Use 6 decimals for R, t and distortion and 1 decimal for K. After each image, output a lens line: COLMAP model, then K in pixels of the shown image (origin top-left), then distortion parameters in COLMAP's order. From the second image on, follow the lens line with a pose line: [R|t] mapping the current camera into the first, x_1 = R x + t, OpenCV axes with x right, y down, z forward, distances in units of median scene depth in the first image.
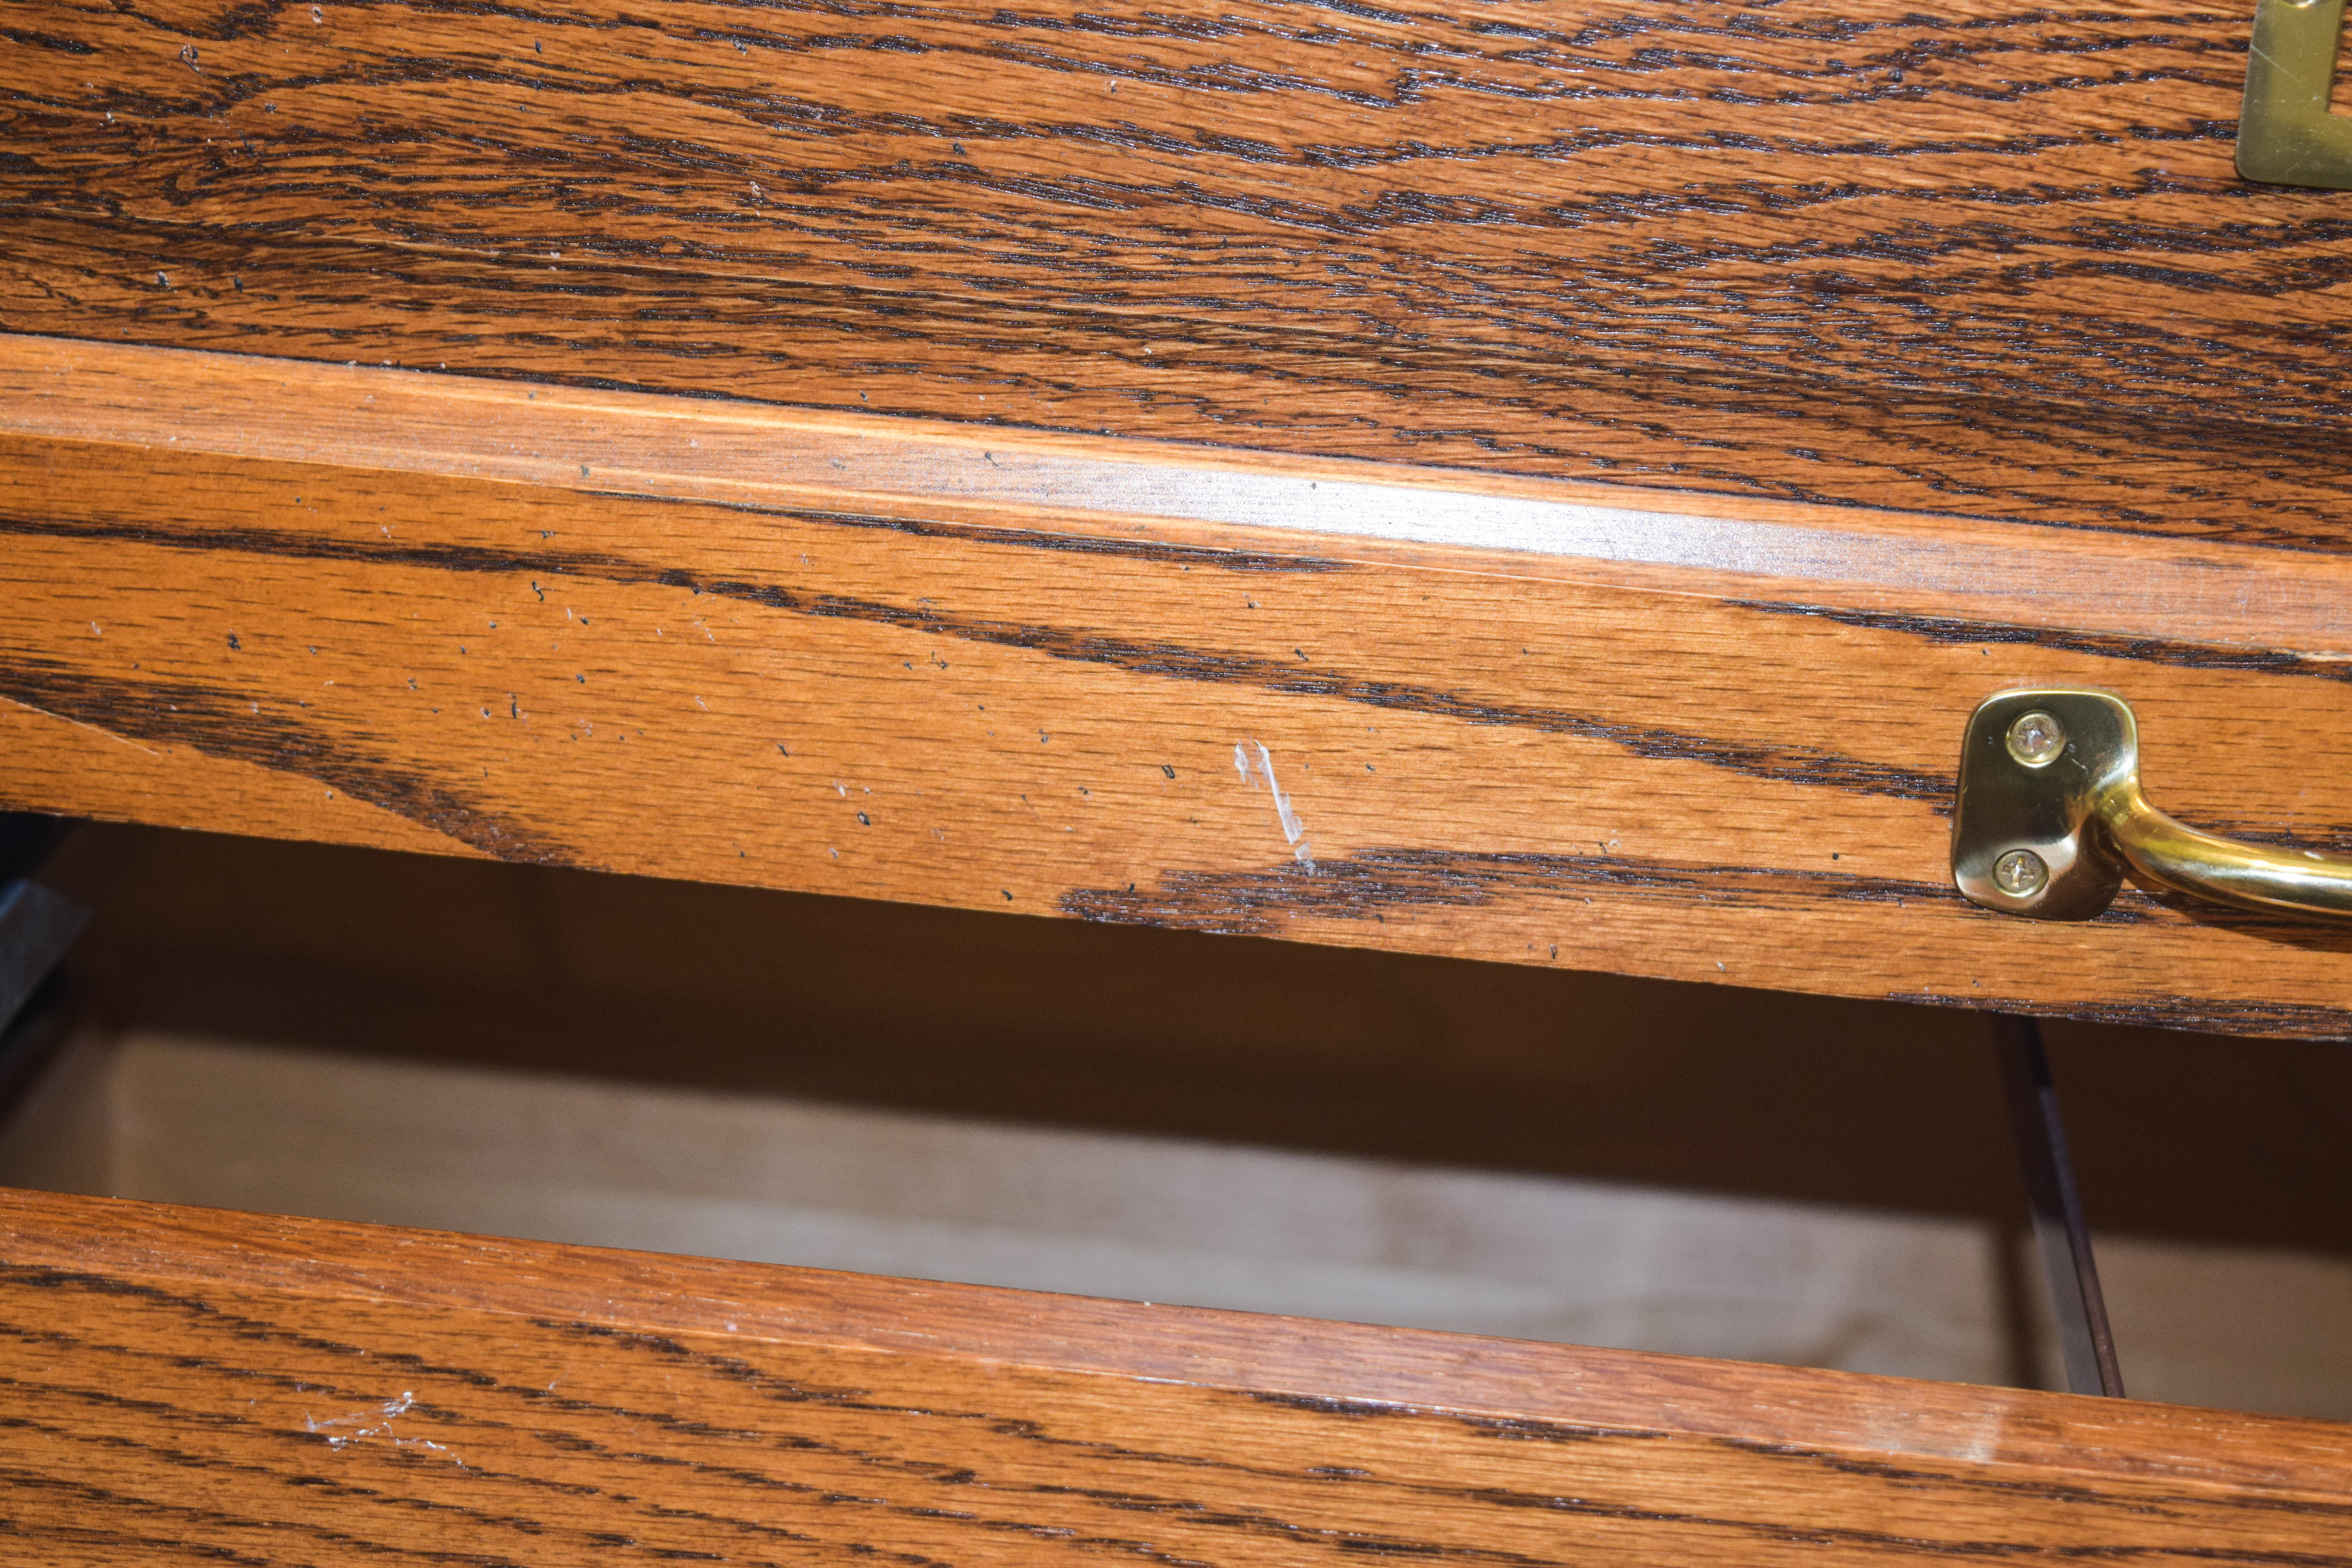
lens RADIAL K [[4380.6, 0, 1178.1], [0, 4380.6, 777.5], [0, 0, 1]] dist [-0.048447, 0.000000]
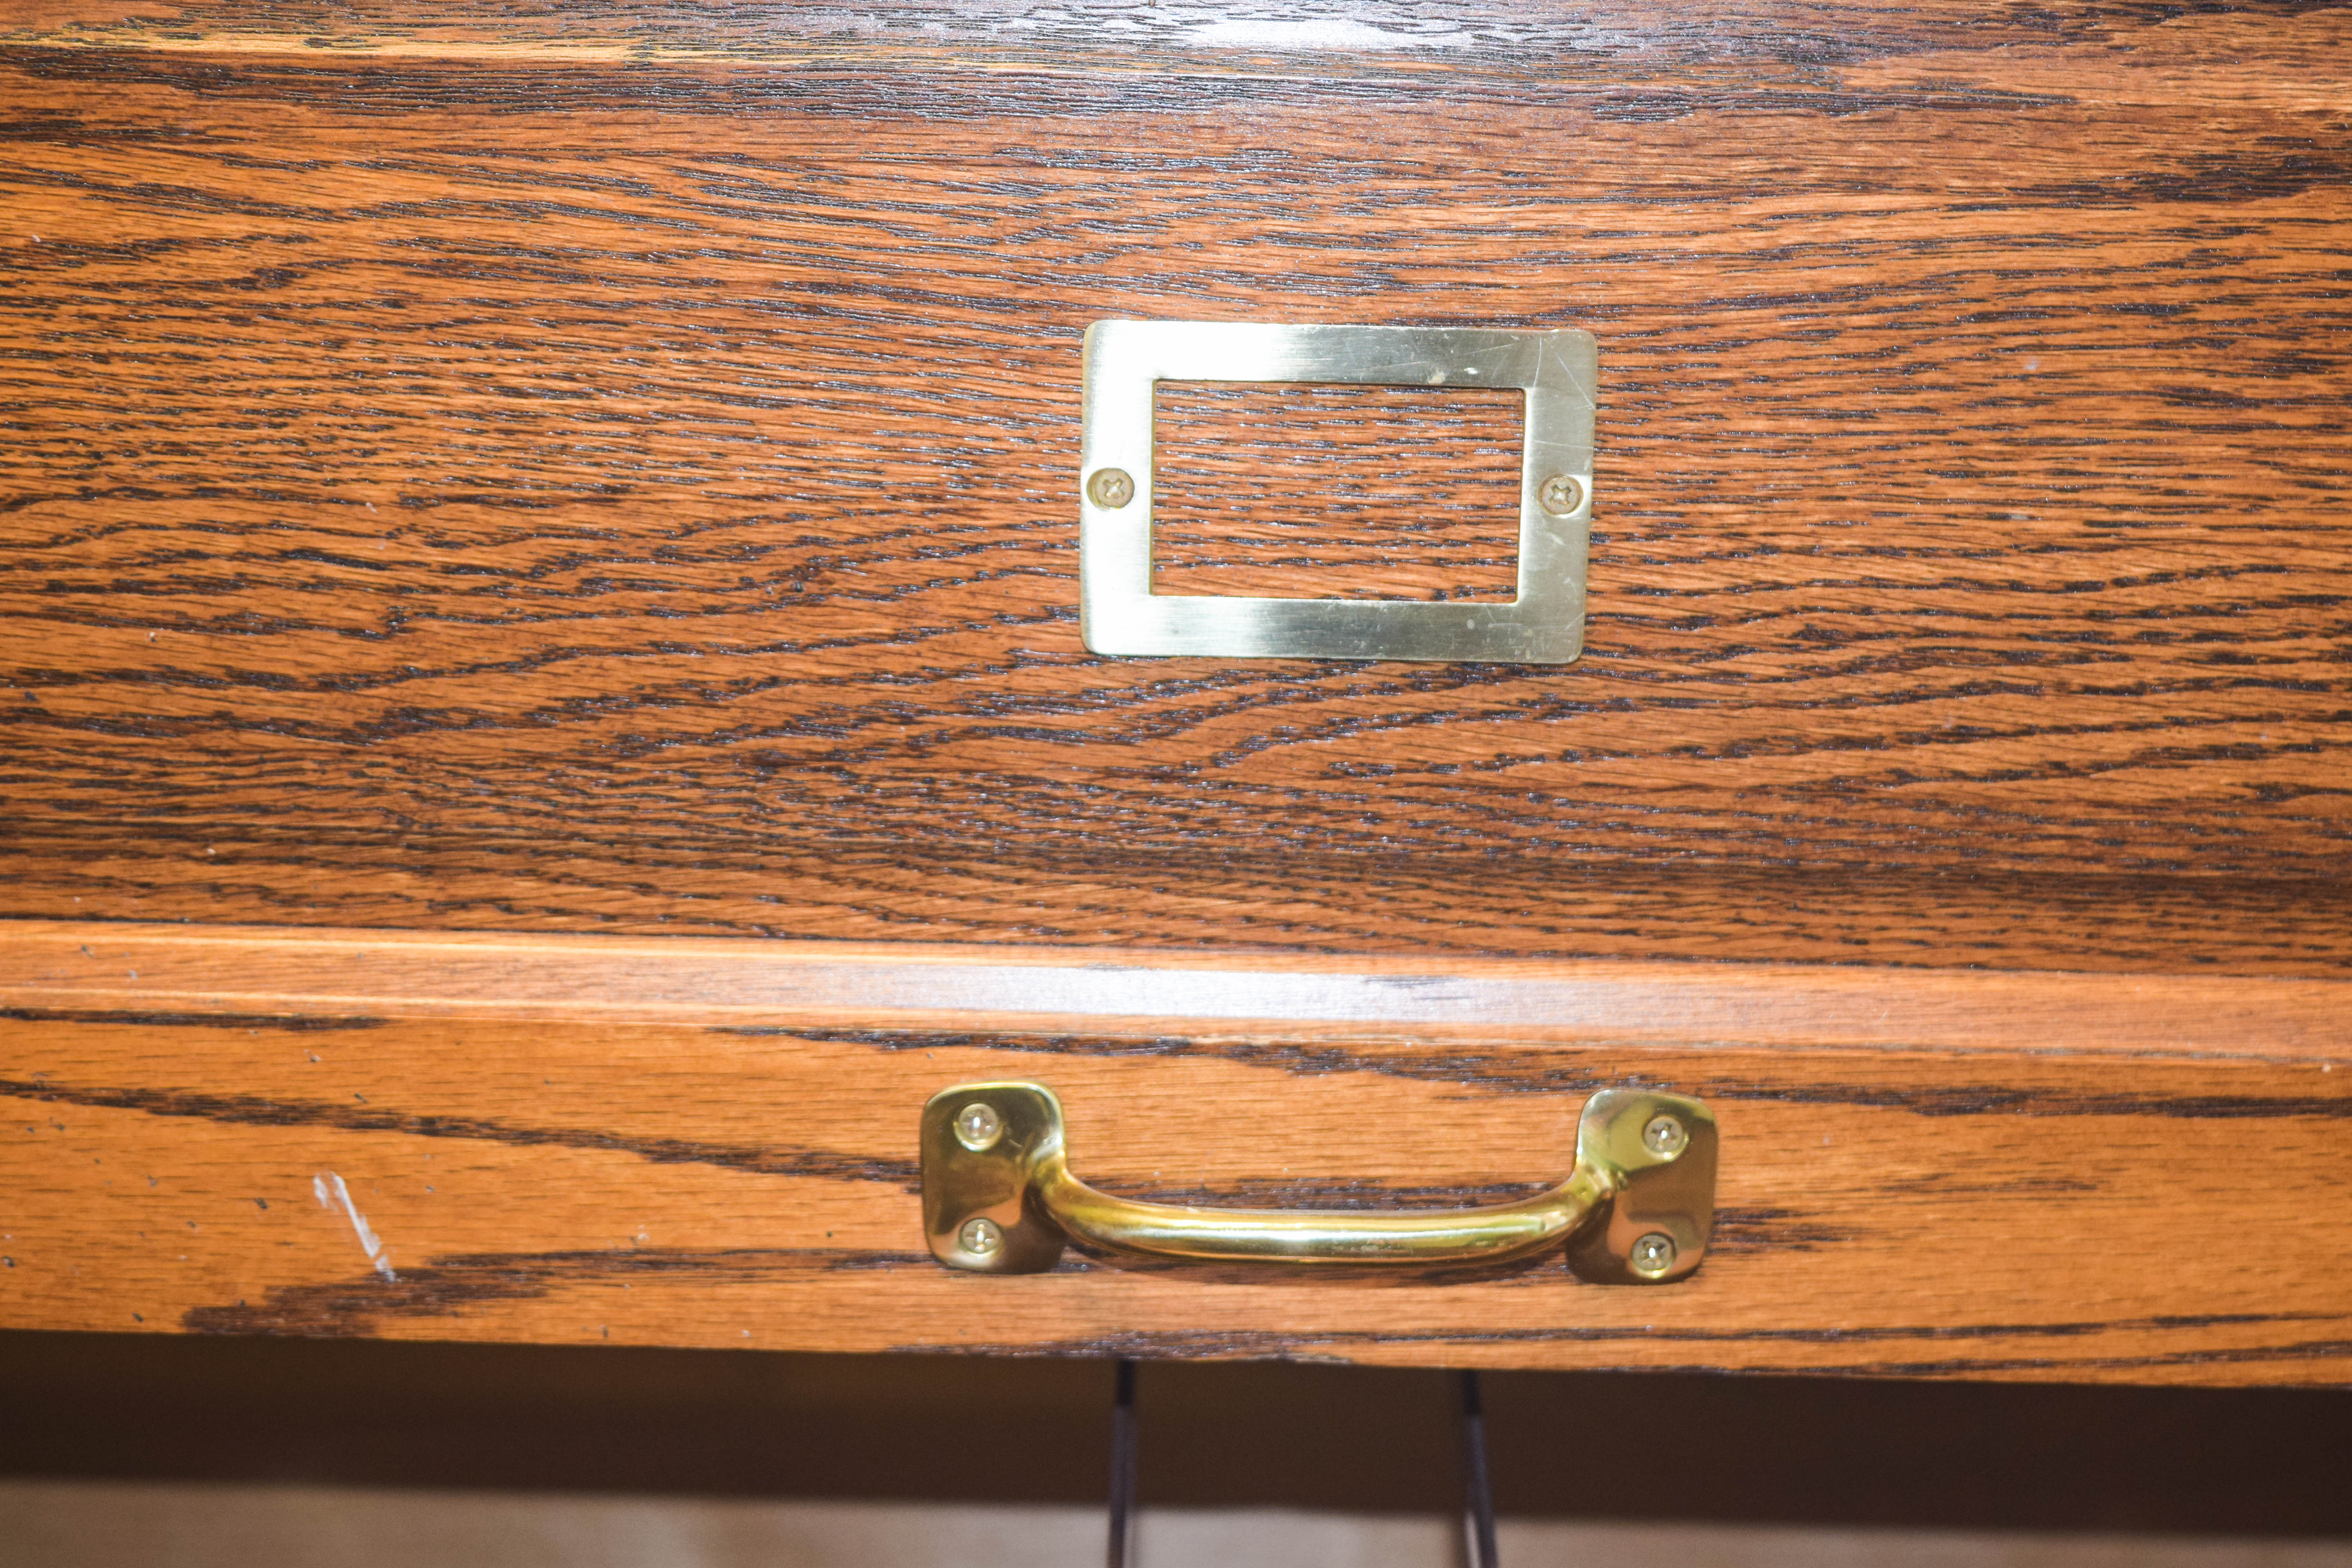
lens RADIAL K [[4380.6, 0, 1164.2], [0, 4380.6, 767.5], [0, 0, 1]] dist [-0.048447, 0.000000]
pose [[0.996149, -0.069607, 0.053312, 0.189926], [0.072984, 0.995261, -0.064264, -0.025470], [-0.048586, 0.067907, 0.996508, -0.193963]]
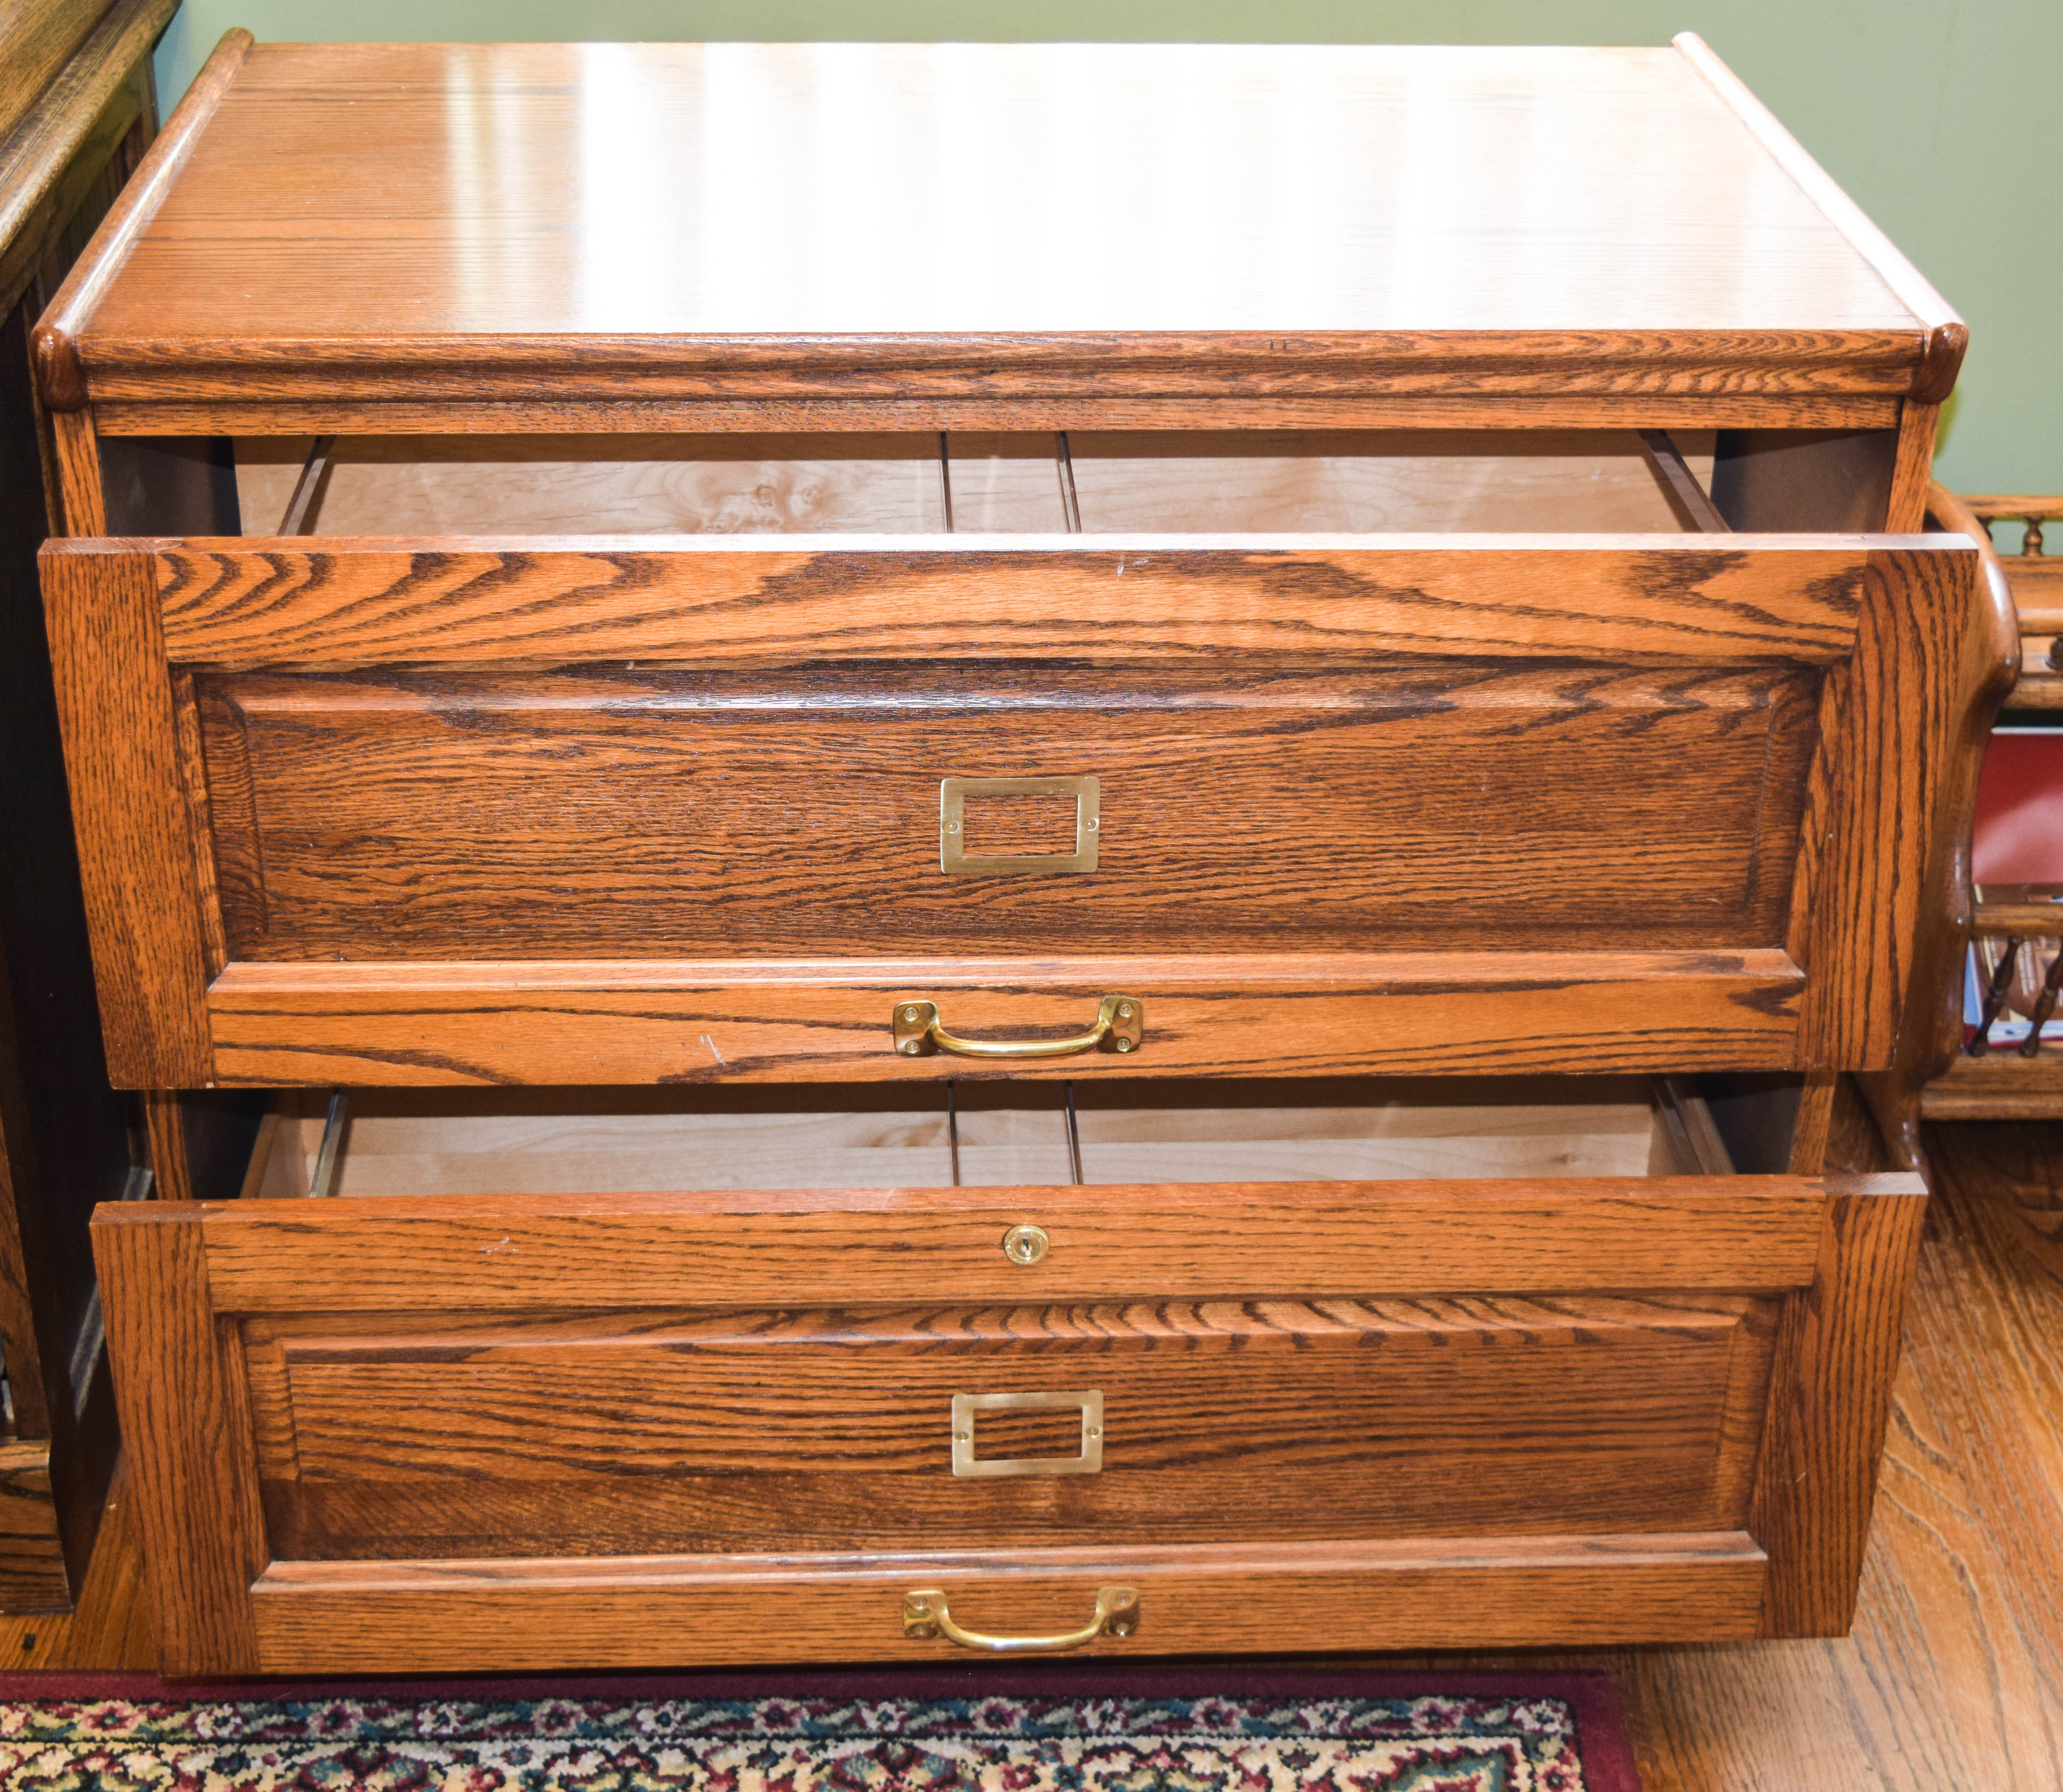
lens RADIAL K [[3361.8, 0, 1045.7], [0, 3361.8, 904.4], [0, 0, 1]] dist [-0.047227, 0.000000]
pose [[0.988831, -0.112131, 0.098180, 0.036290], [0.099061, 0.986663, 0.129159, -0.466268], [-0.111354, -0.117991, 0.986751, -1.869864]]
